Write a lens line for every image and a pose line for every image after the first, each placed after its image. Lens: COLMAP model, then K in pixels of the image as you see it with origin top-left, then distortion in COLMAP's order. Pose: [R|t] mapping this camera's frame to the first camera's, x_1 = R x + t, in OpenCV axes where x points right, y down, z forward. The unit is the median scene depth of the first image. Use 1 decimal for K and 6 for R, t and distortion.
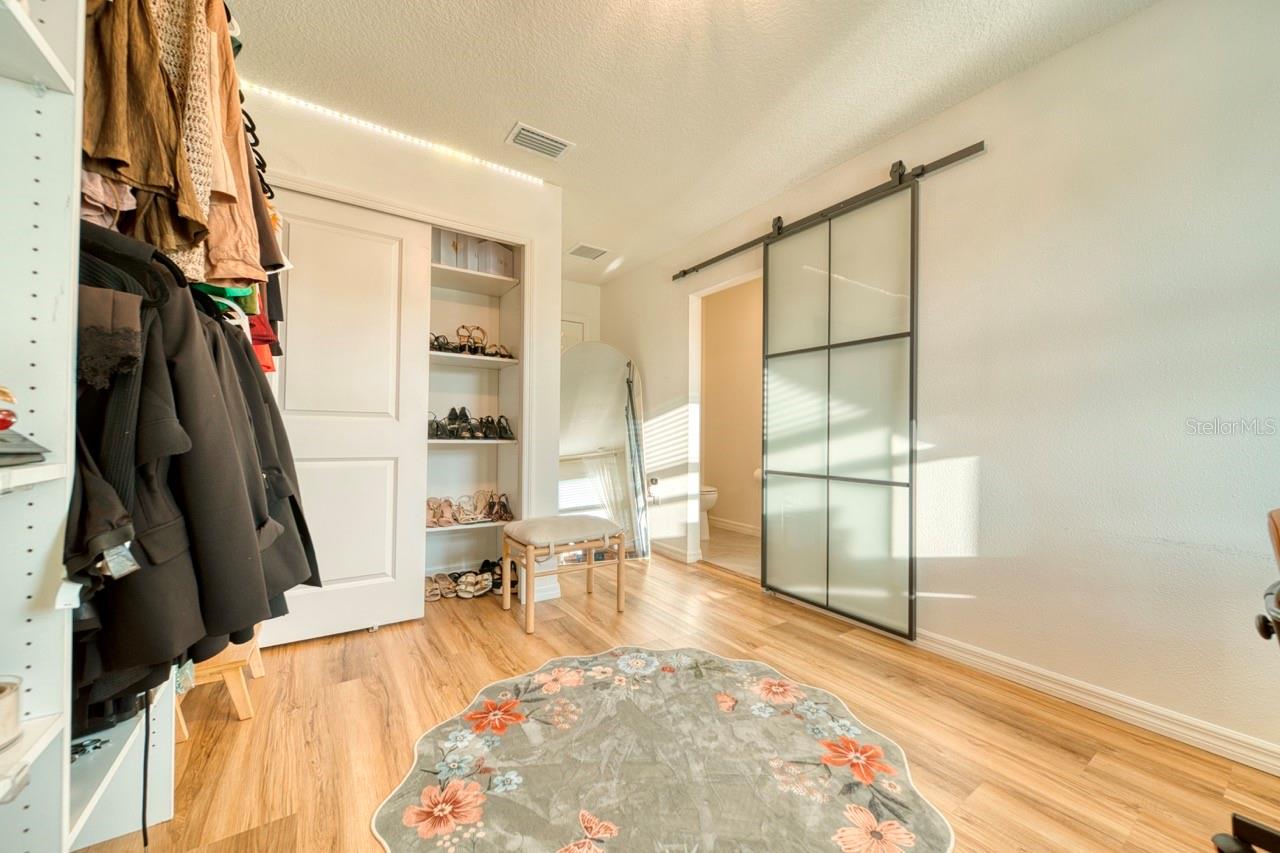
lens RADIAL K [[465.2, 0, 636.6], [0, 465.2, 431.1], [0, 0, 1]] dist [-0.007848, -0.000238]
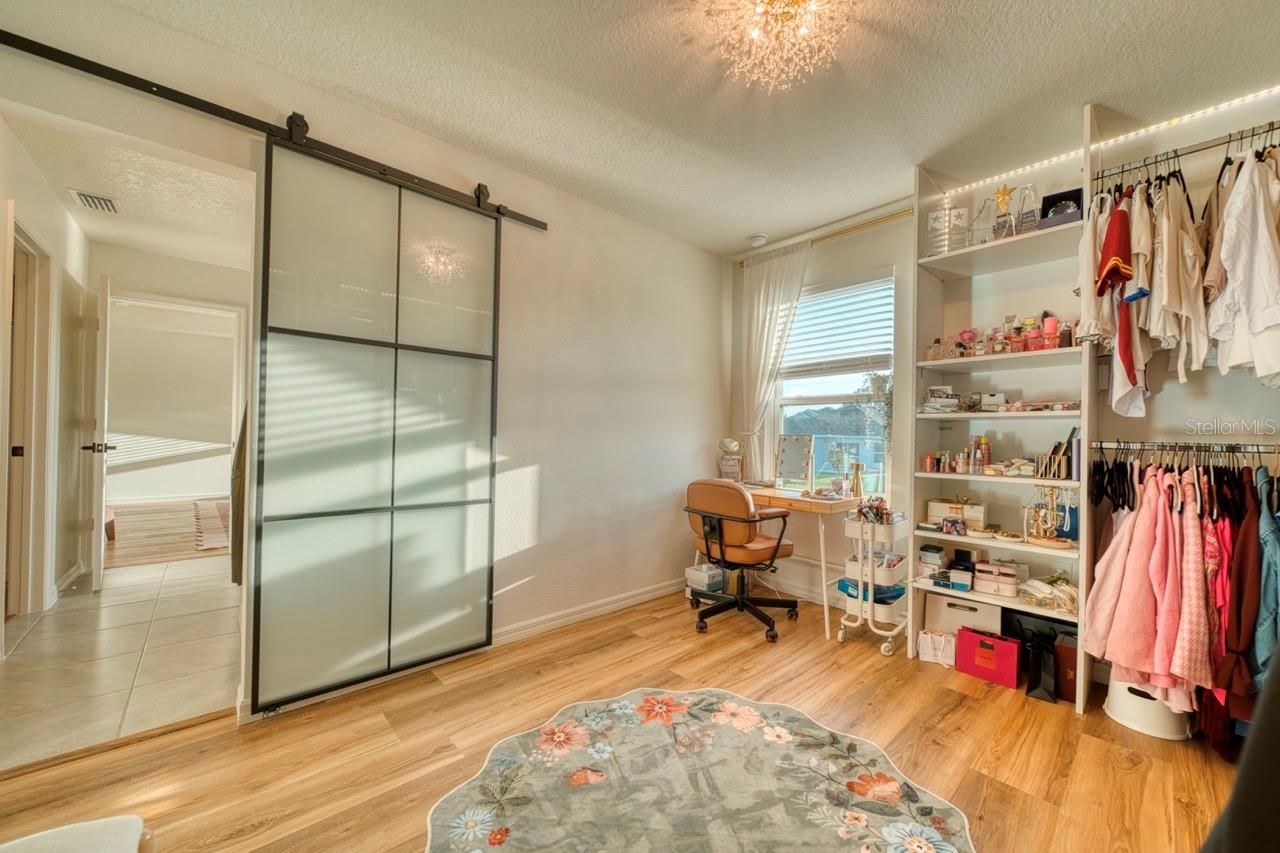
lens RADIAL K [[475.7, 0, 639.0], [0, 475.7, 425.6], [0, 0, 1]] dist [0.000182, 0.000156]
pose [[-0.141497, 0.037380, 0.989233, -0.518356], [-0.001411, 0.999278, -0.037962, -0.002873], [-0.989938, -0.006767, -0.141342, 0.794658]]
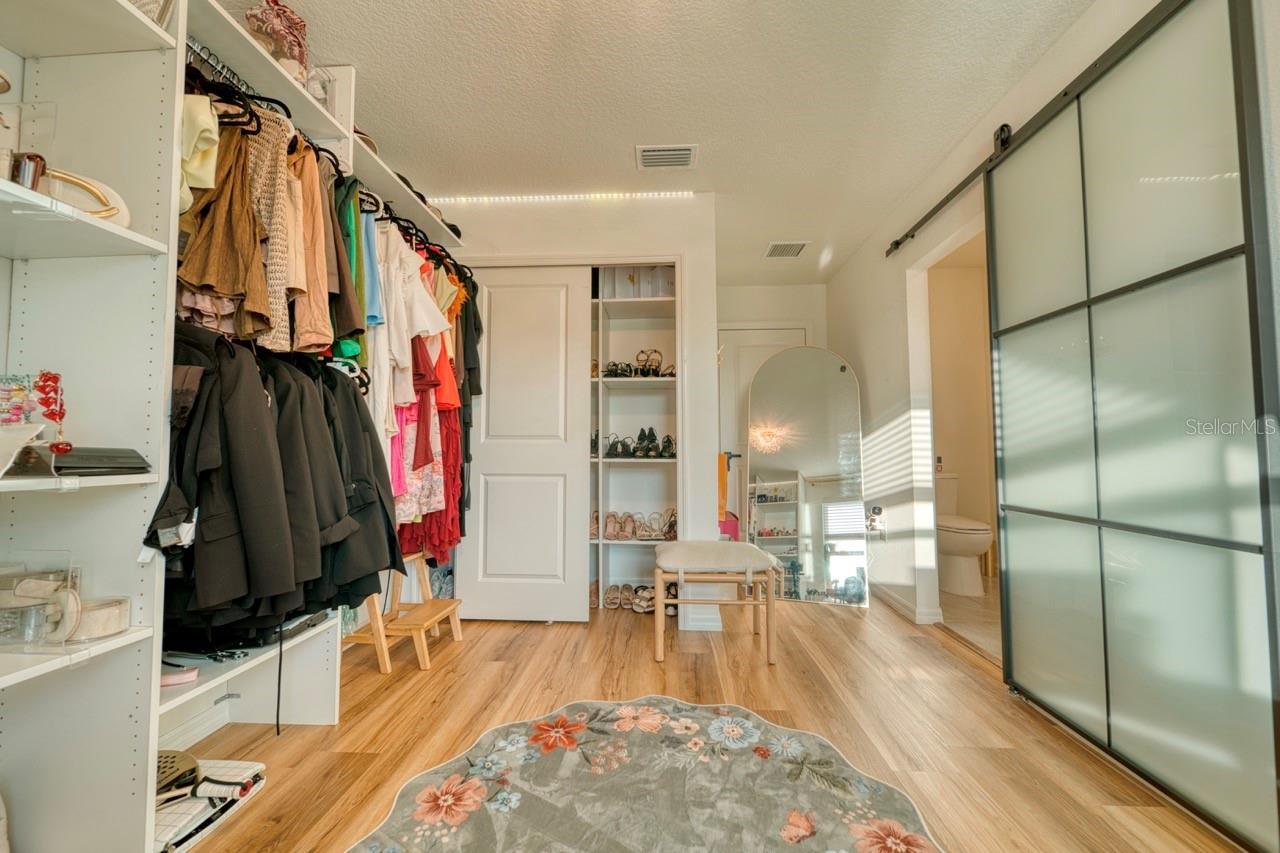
lens RADIAL K [[465.2, 0, 636.6], [0, 465.2, 431.1], [0, 0, 1]] dist [-0.007848, -0.000238]
pose [[0.801317, -0.036441, -0.597129, 0.338307], [0.012762, 0.998957, -0.043837, 0.003645], [0.598103, 0.027507, 0.800947, 0.205282]]
